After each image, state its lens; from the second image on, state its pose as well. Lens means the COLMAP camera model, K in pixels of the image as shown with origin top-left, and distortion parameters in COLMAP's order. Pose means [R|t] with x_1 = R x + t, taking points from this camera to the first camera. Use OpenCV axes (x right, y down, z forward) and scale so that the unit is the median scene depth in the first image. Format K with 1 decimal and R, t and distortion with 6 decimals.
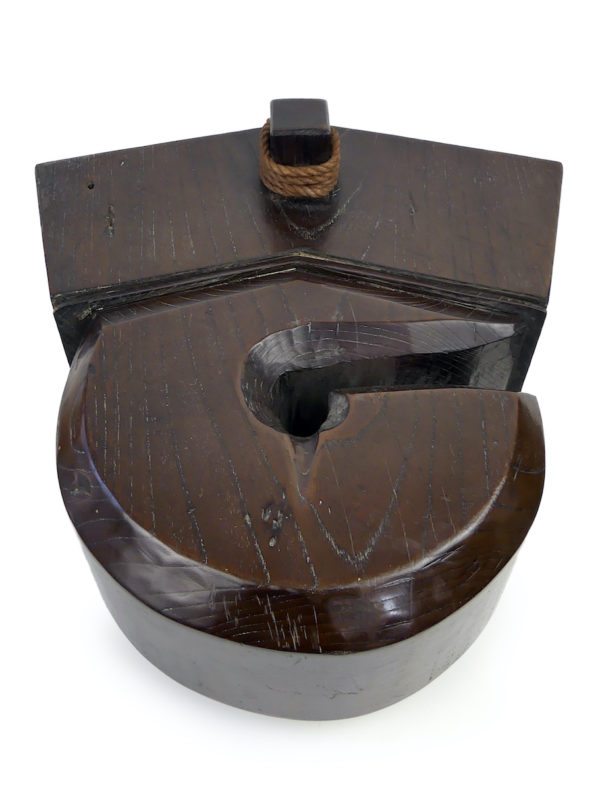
lens RADIAL K [[609.0, 0, 298.6], [0, 609.0, 398.6], [0, 0, 1]] dist [-0.002334, 0.001937]
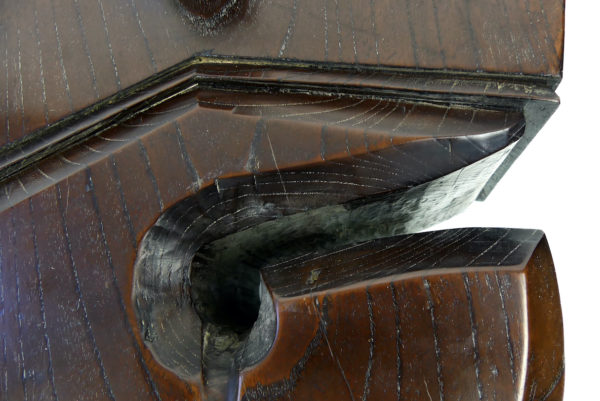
lens RADIAL K [[433.6, 0, 302.3], [0, 433.6, 201.9], [0, 0, 1]] dist [-0.019925, 0.005344]
pose [[0.978424, -0.159613, -0.131189, 0.171663], [0.193564, 0.930195, 0.311881, -0.227878], [0.072251, -0.330546, 0.941020, 0.484894]]
